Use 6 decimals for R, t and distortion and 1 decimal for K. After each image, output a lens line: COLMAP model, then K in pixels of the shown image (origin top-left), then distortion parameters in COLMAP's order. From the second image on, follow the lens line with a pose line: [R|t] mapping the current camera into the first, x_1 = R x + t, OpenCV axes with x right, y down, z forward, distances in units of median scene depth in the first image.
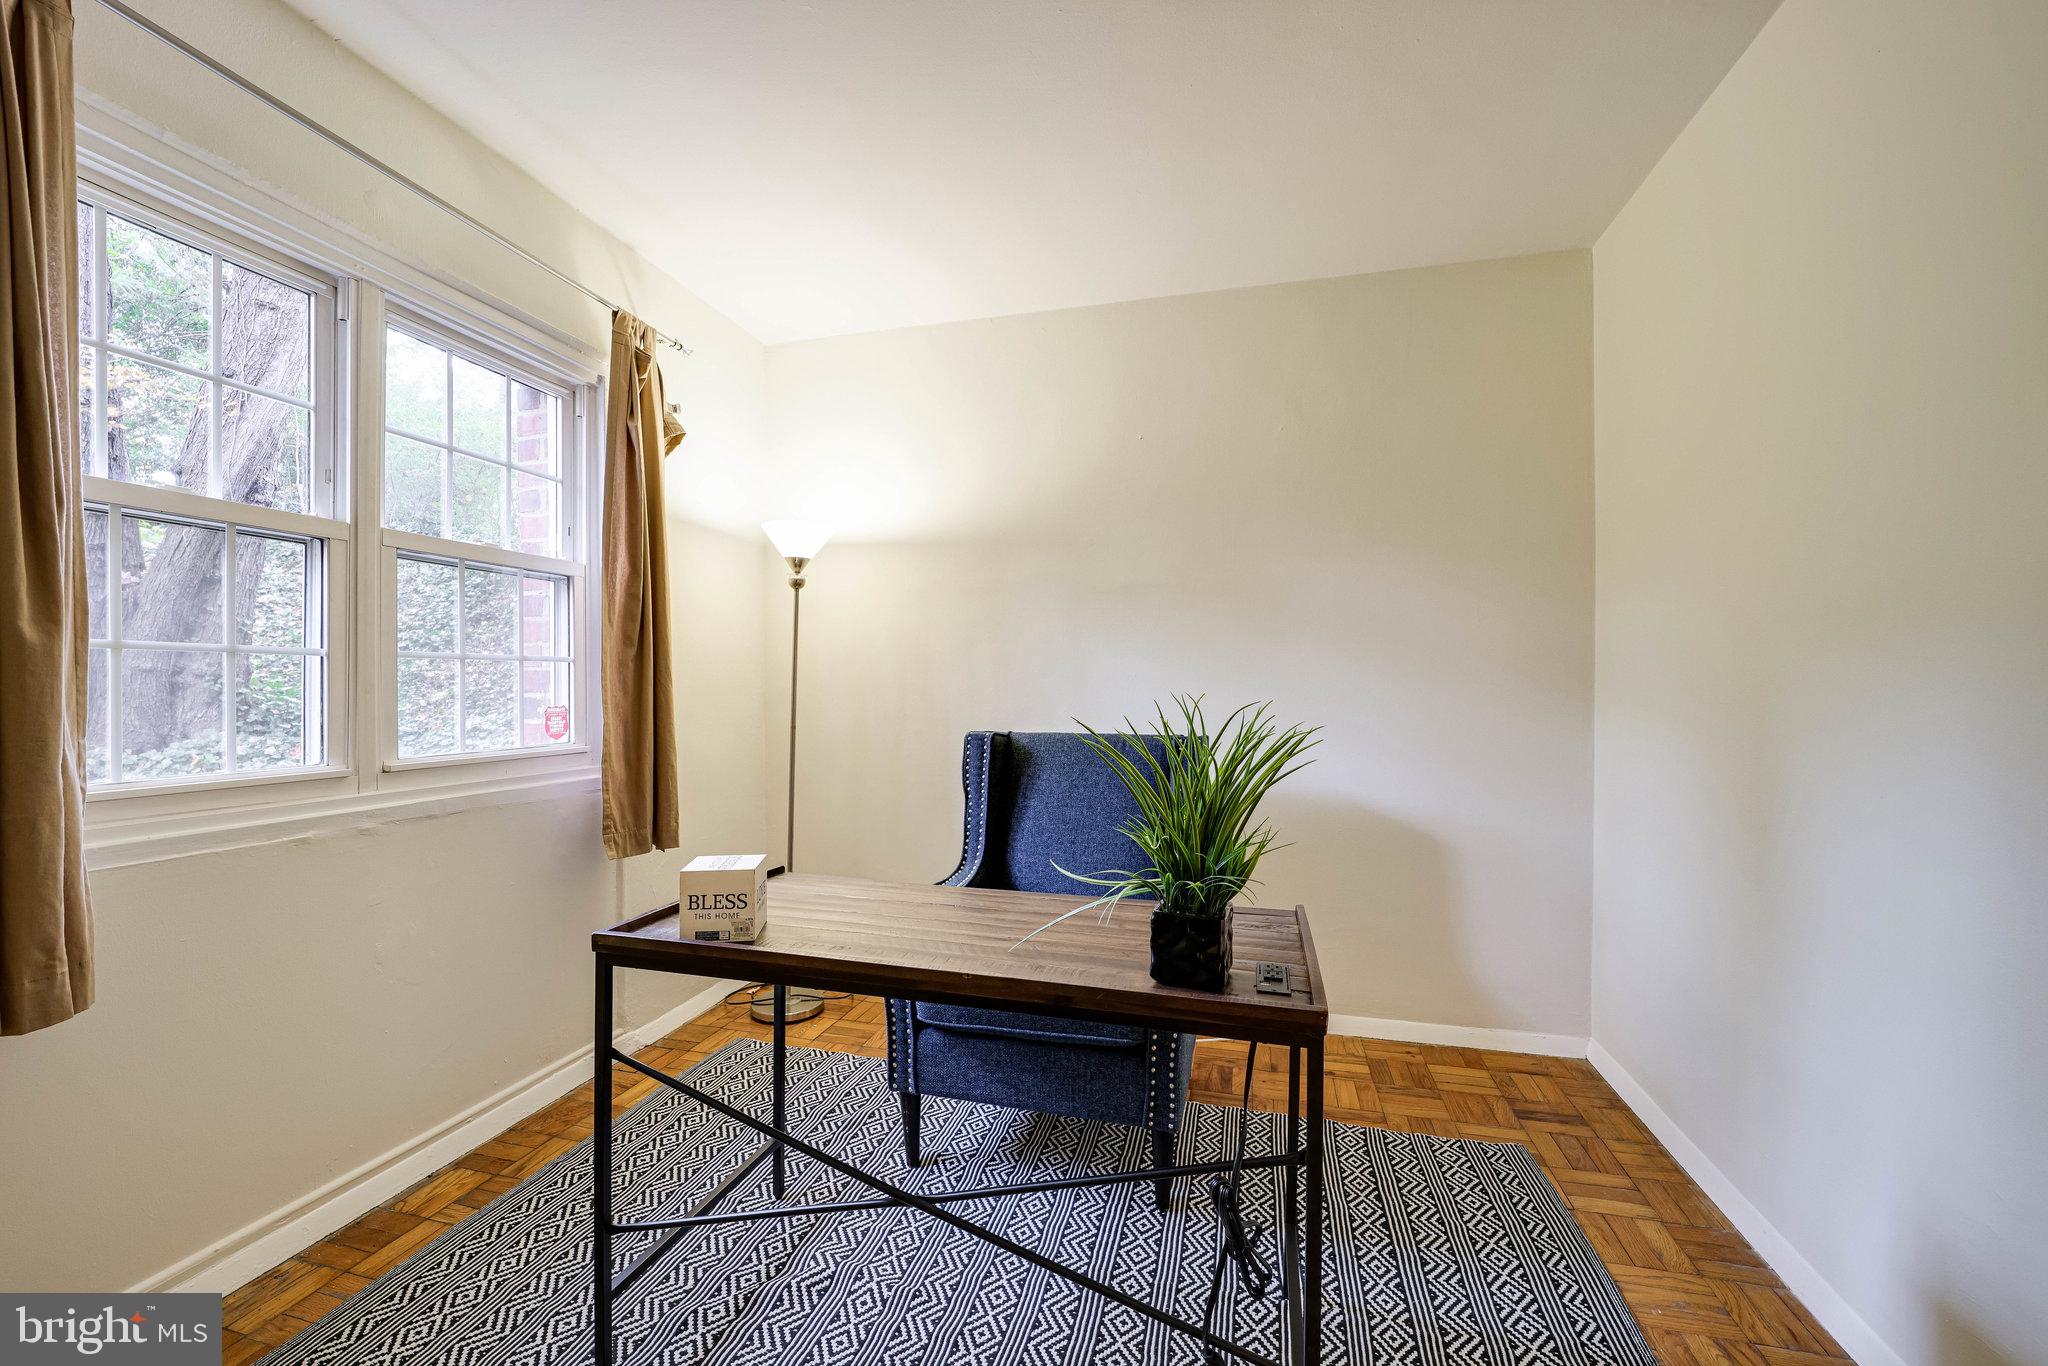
lens RADIAL K [[819.7, 0, 1031.0], [0, 819.7, 692.6], [0, 0, 1]] dist [-0.008330, -0.003402]
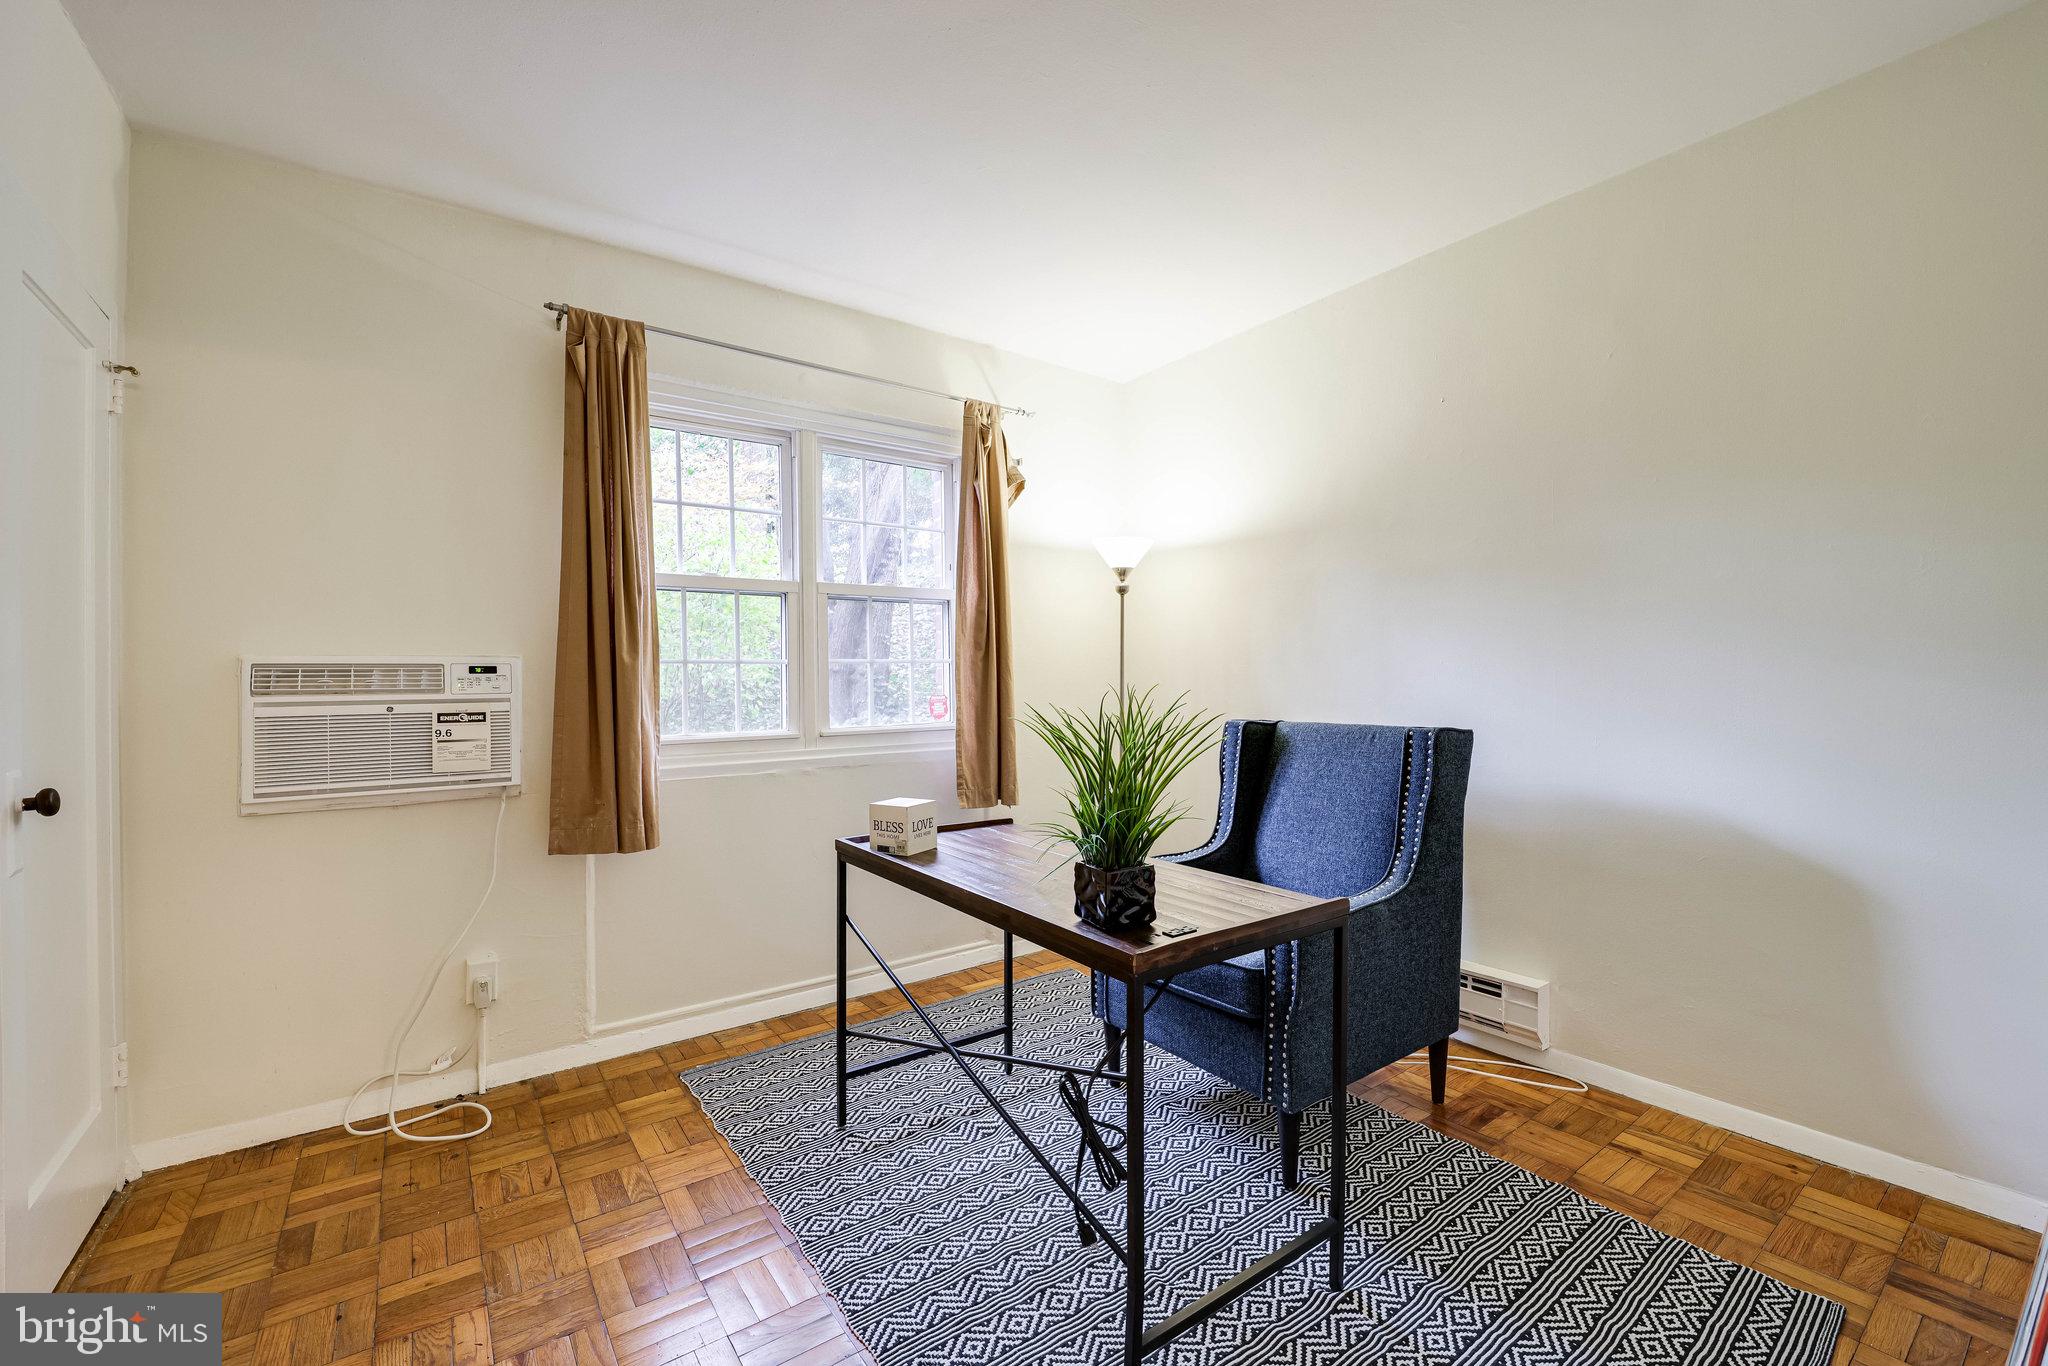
lens RADIAL K [[819.7, 0, 1014.2], [0, 819.7, 682.0], [0, 0, 1]] dist [-0.008330, -0.003402]
pose [[0.783303, -0.007319, -0.621596, 0.455033], [0.006729, 0.999972, -0.003294, 0.000178], [0.621603, -0.001603, 0.783331, -0.010436]]
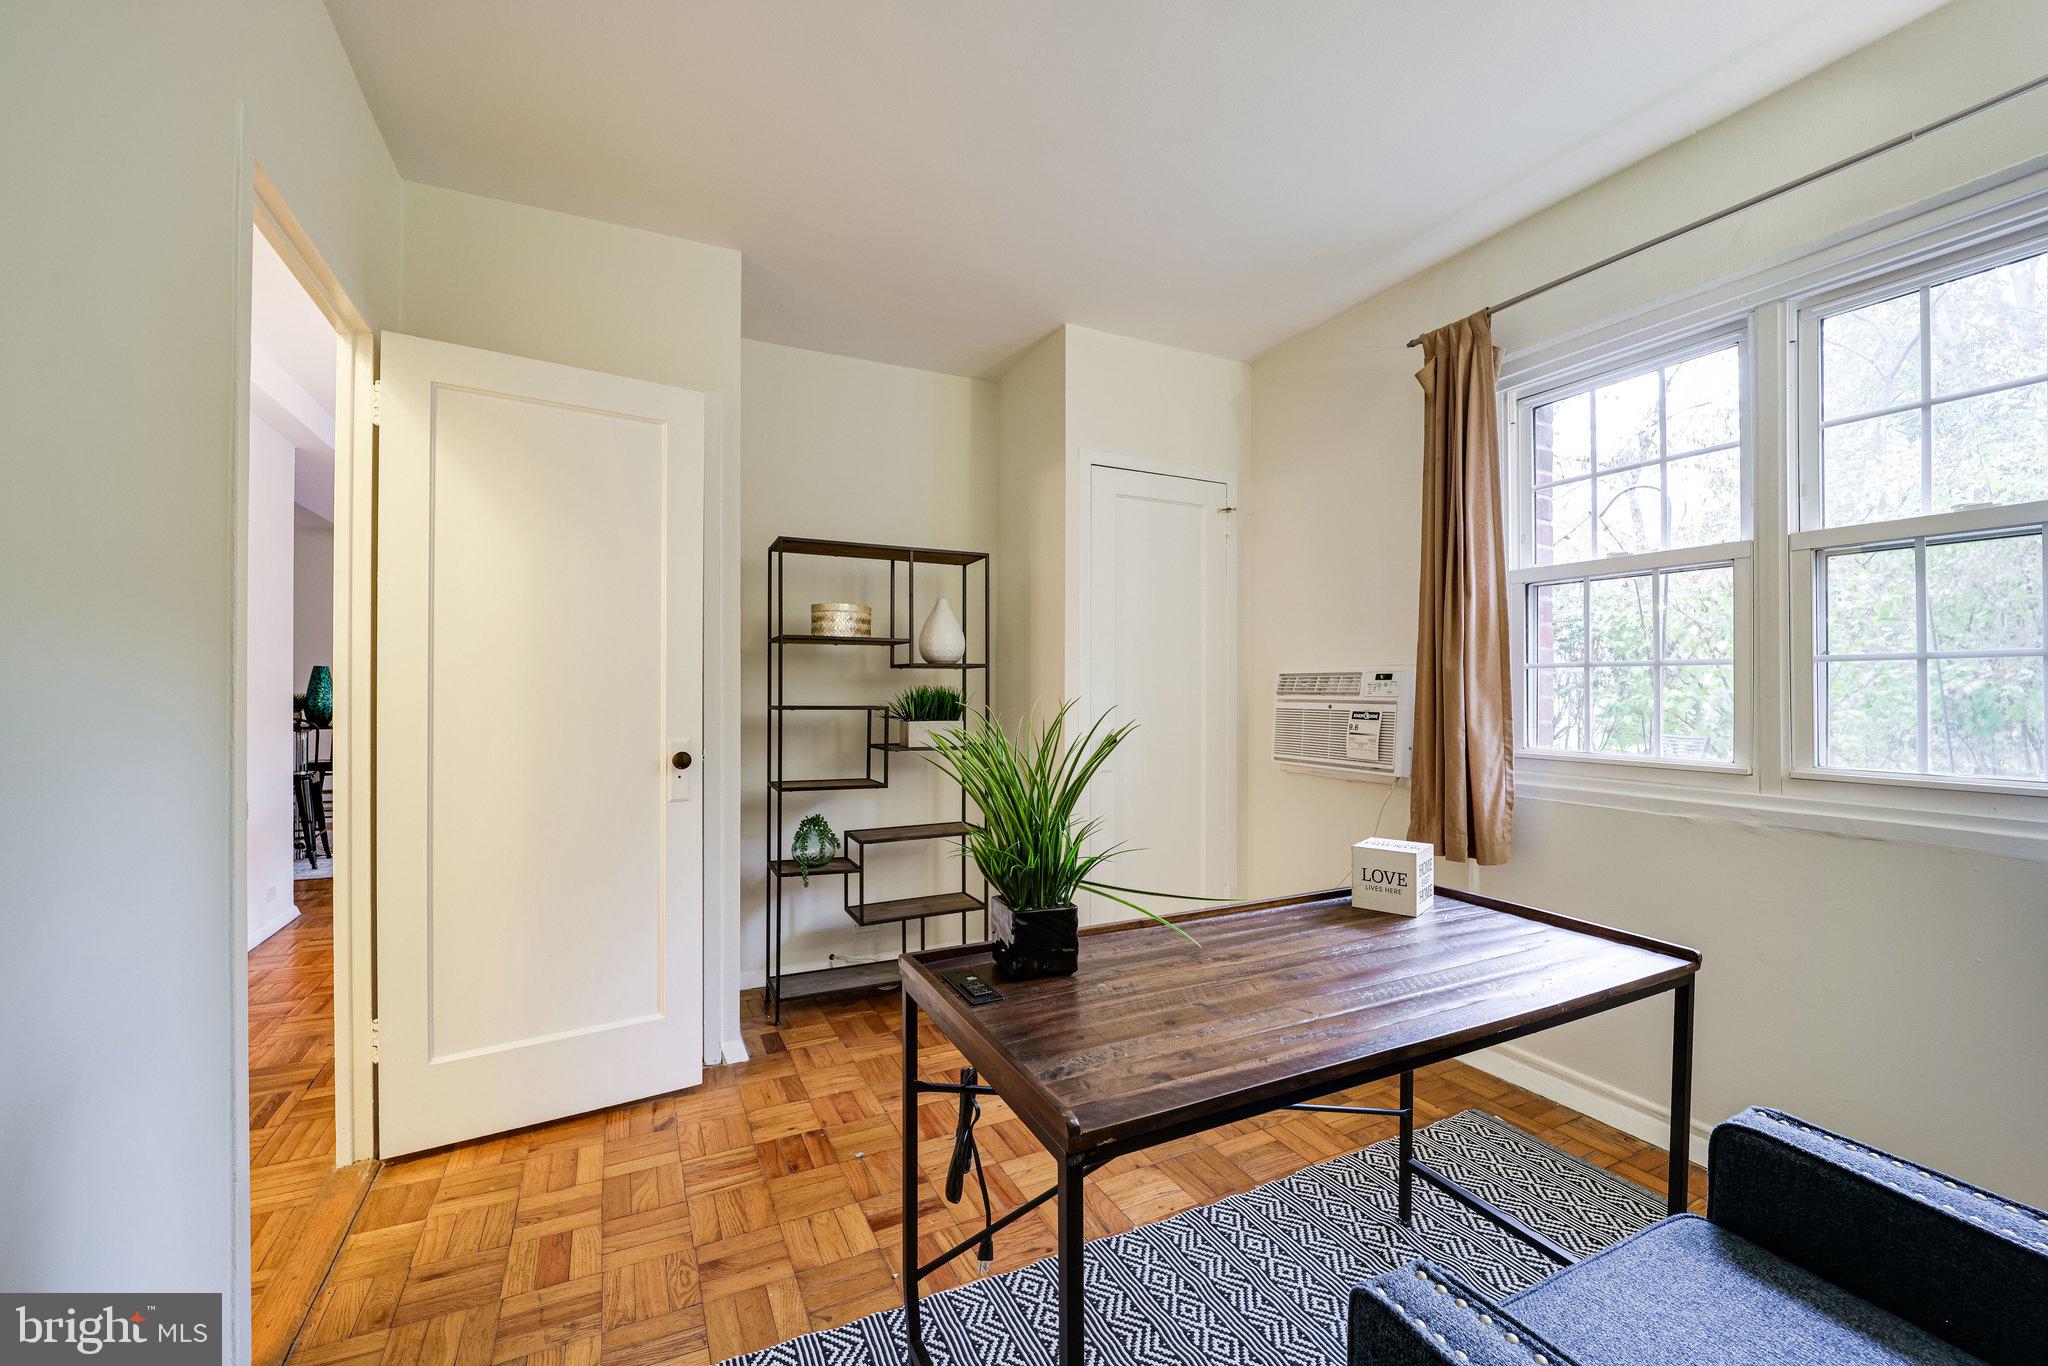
lens RADIAL K [[819.7, 0, 1045.6], [0, 819.7, 693.8], [0, 0, 1]] dist [-0.008330, -0.003402]
pose [[-0.739291, 0.007174, -0.673348, 0.500529], [-0.002813, 0.999902, 0.013742, -0.013823], [0.673380, 0.012054, -0.739198, 1.022508]]
